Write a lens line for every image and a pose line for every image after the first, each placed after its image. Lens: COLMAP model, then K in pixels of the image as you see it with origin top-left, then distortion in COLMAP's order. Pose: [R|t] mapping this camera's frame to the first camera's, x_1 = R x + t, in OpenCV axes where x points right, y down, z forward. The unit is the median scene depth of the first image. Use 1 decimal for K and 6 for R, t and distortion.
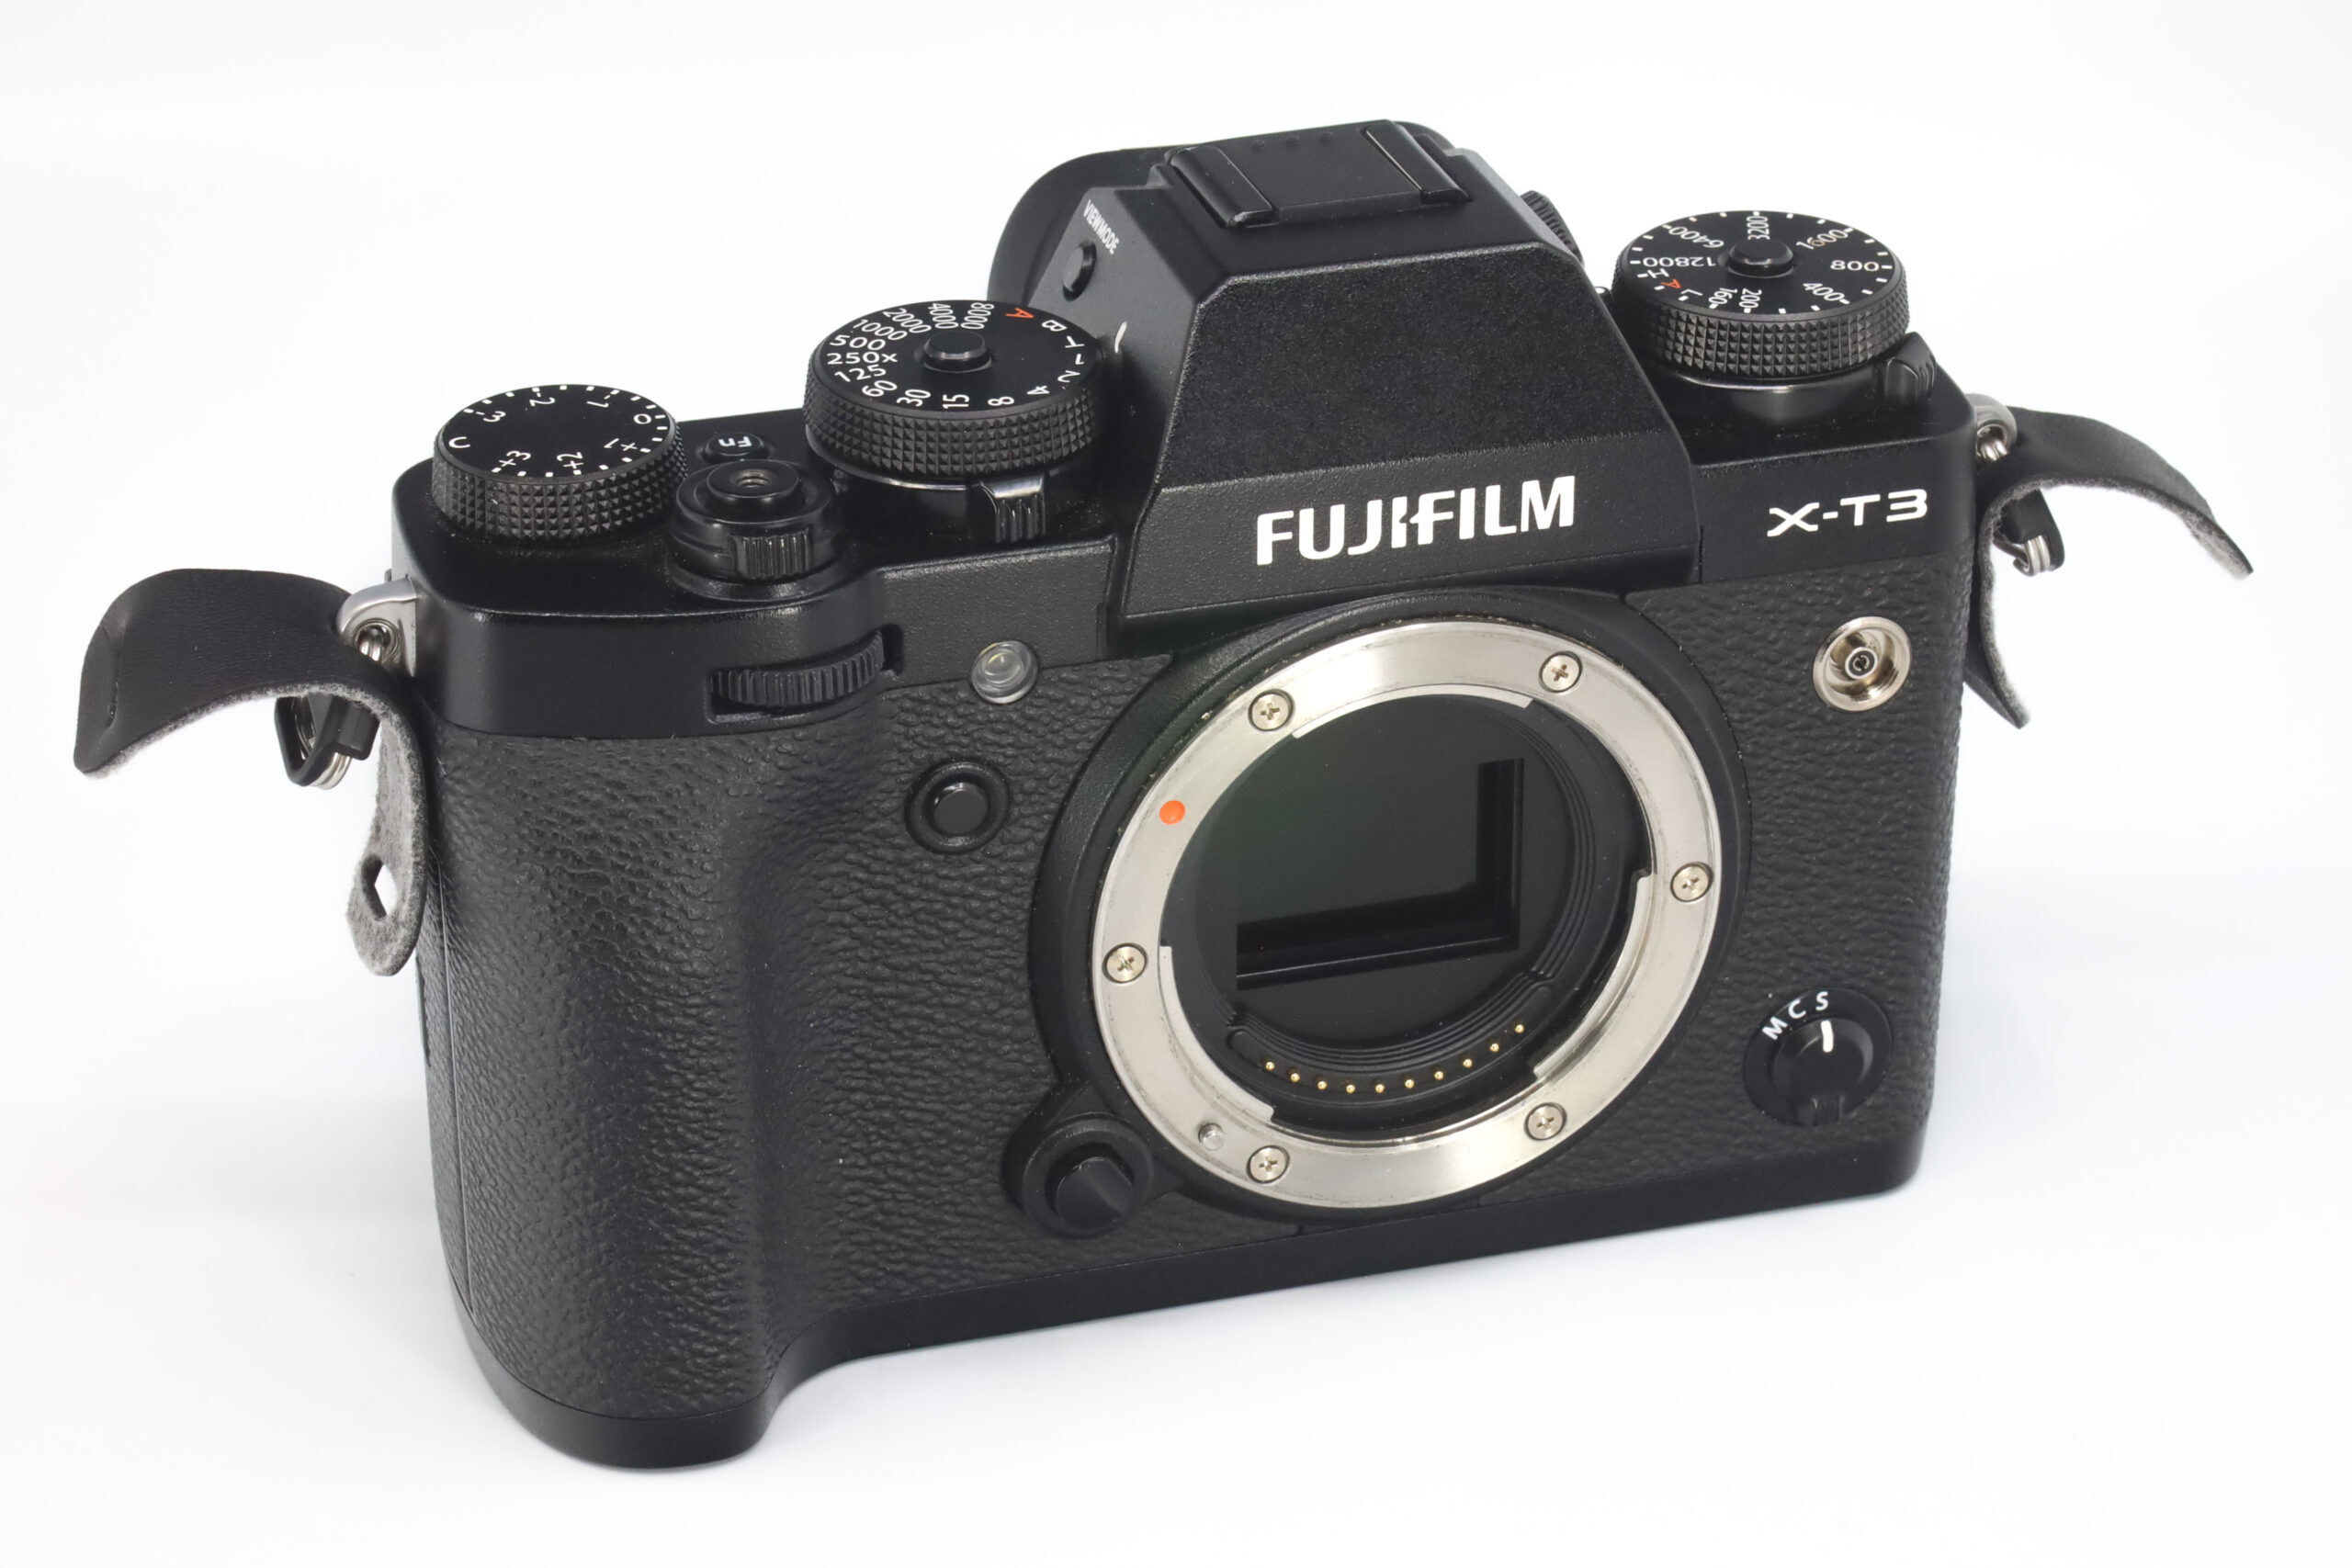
lens RADIAL K [[5299.8, 0, 1176.0], [0, 5299.8, 784.0], [0, 0, 1]] dist [-0.000815, -0.151633]
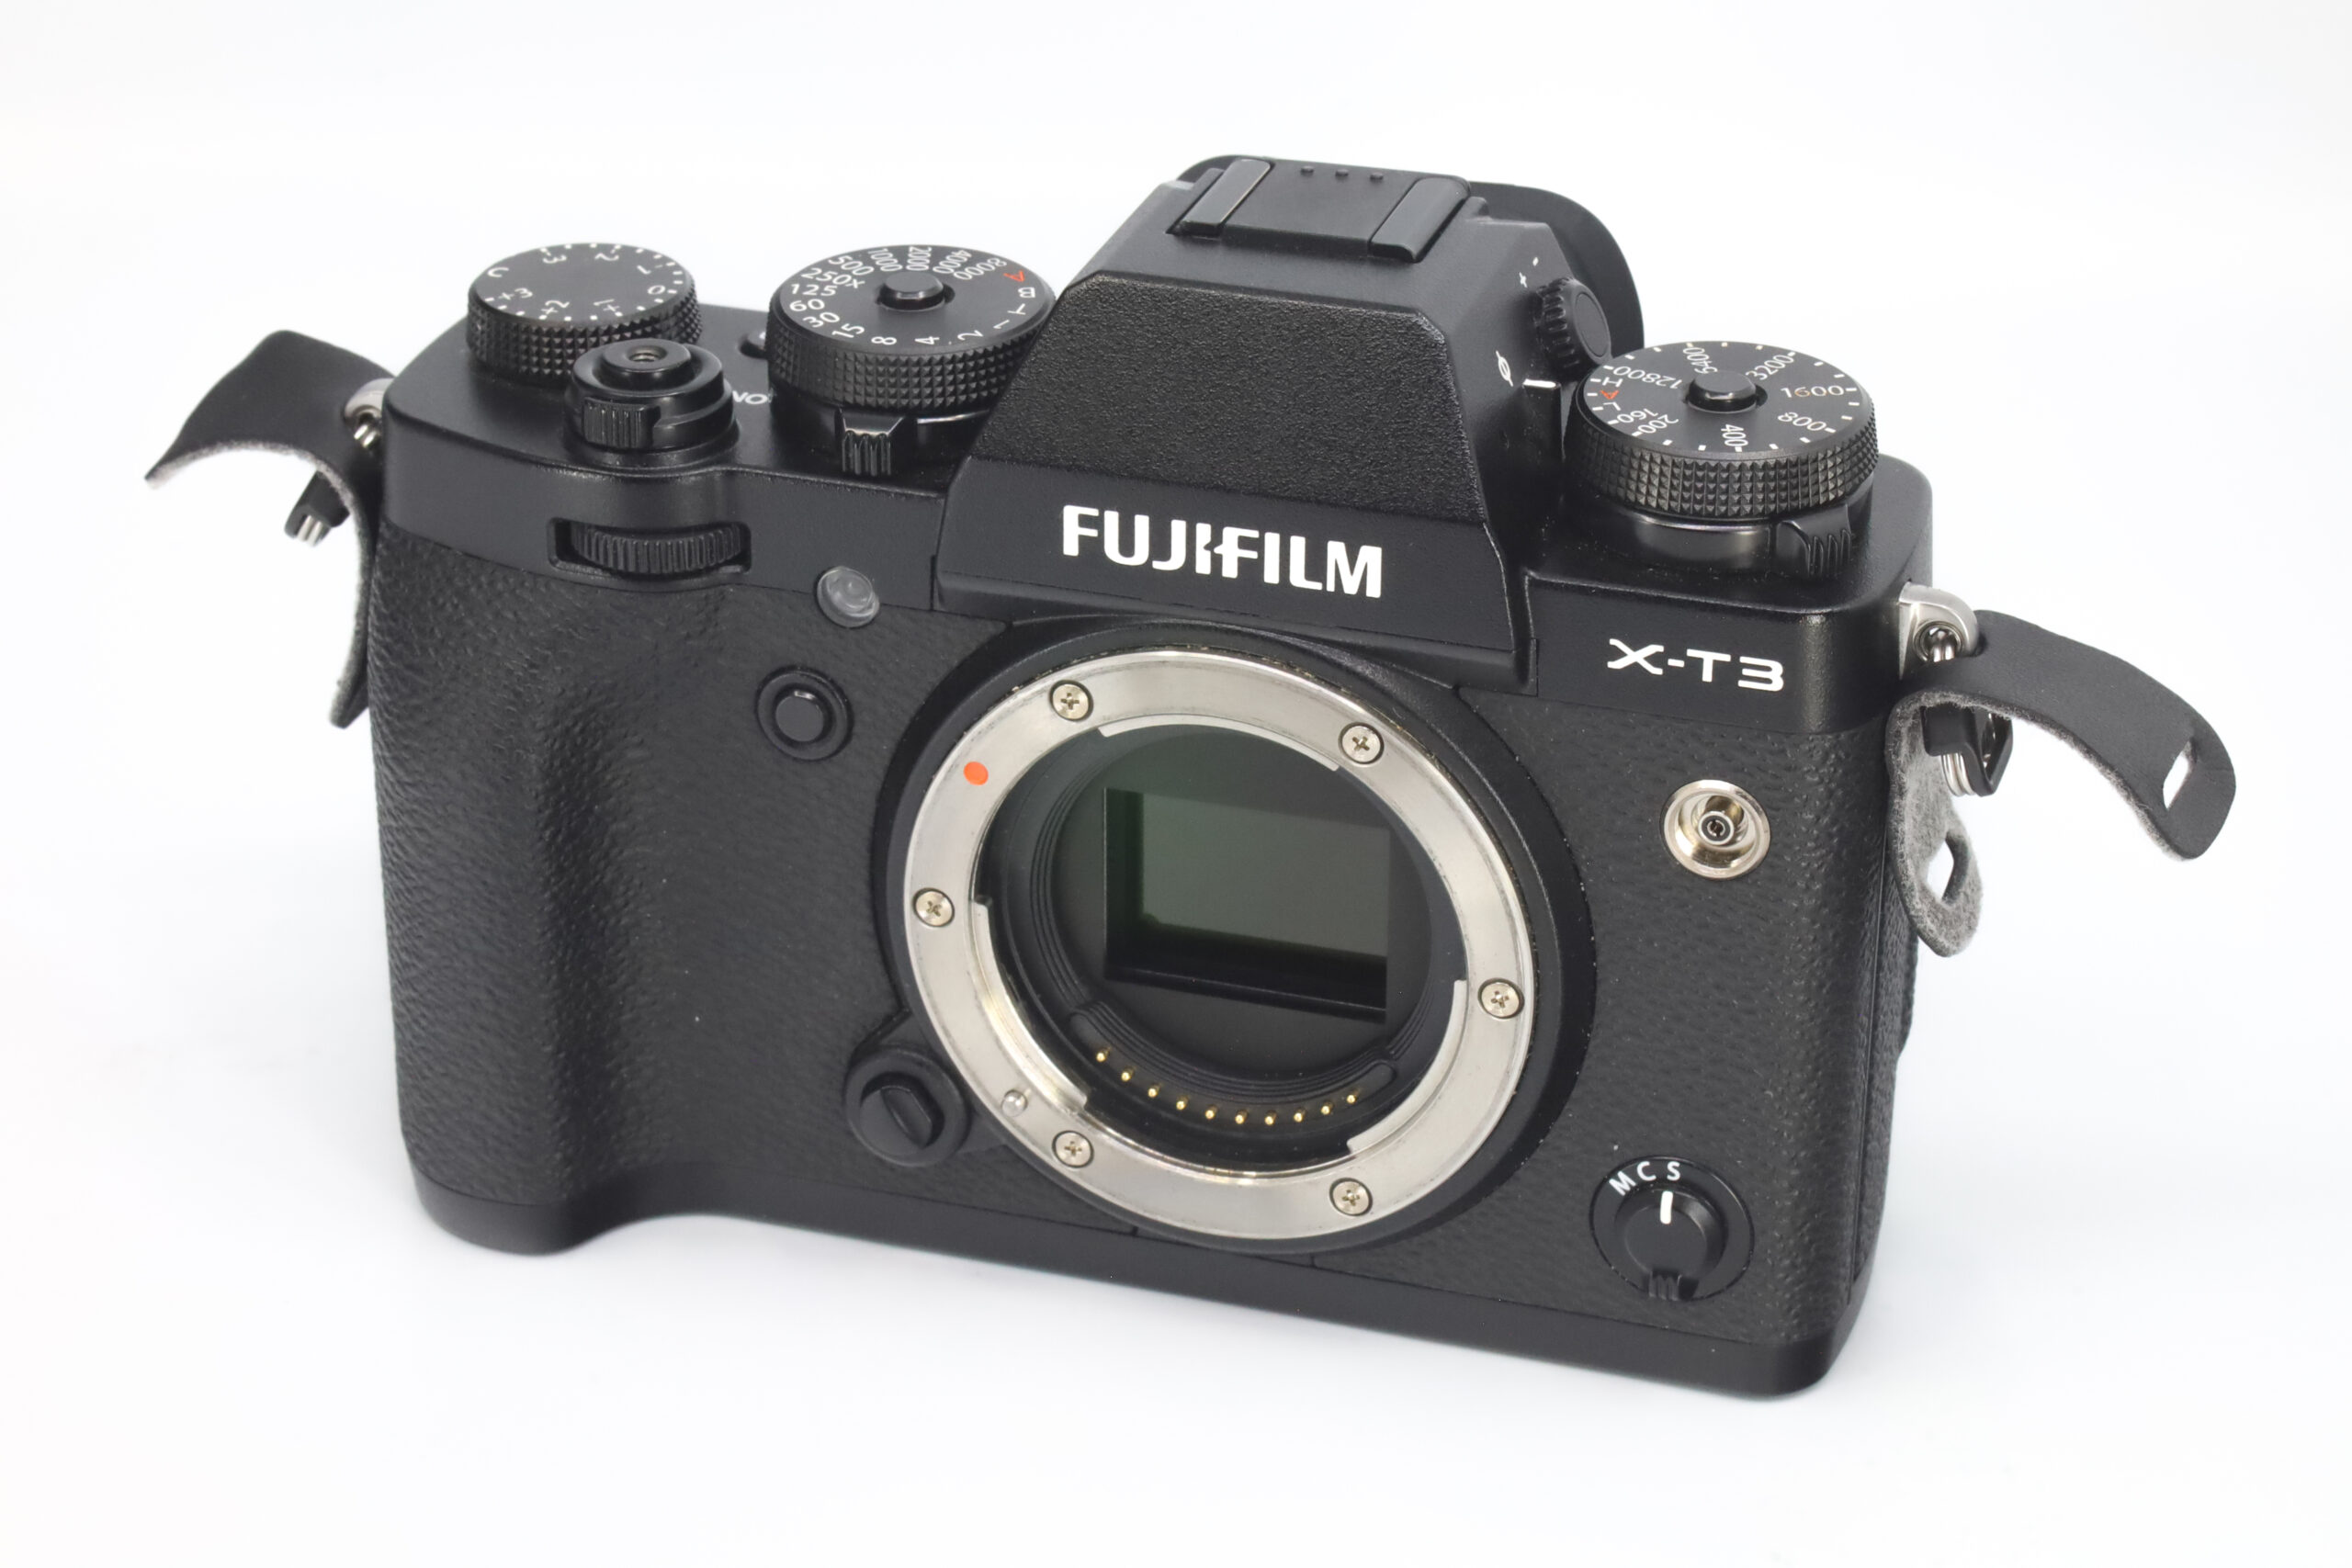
lens RADIAL K [[5299.8, 0, 1176.0], [0, 5299.8, 784.0], [0, 0, 1]] dist [-0.000815, -0.151633]
pose [[0.829760, 0.261551, -0.493041, 0.530734], [-0.263096, 0.962387, 0.067757, -0.071421], [0.492219, 0.073495, 0.867363, 0.129917]]
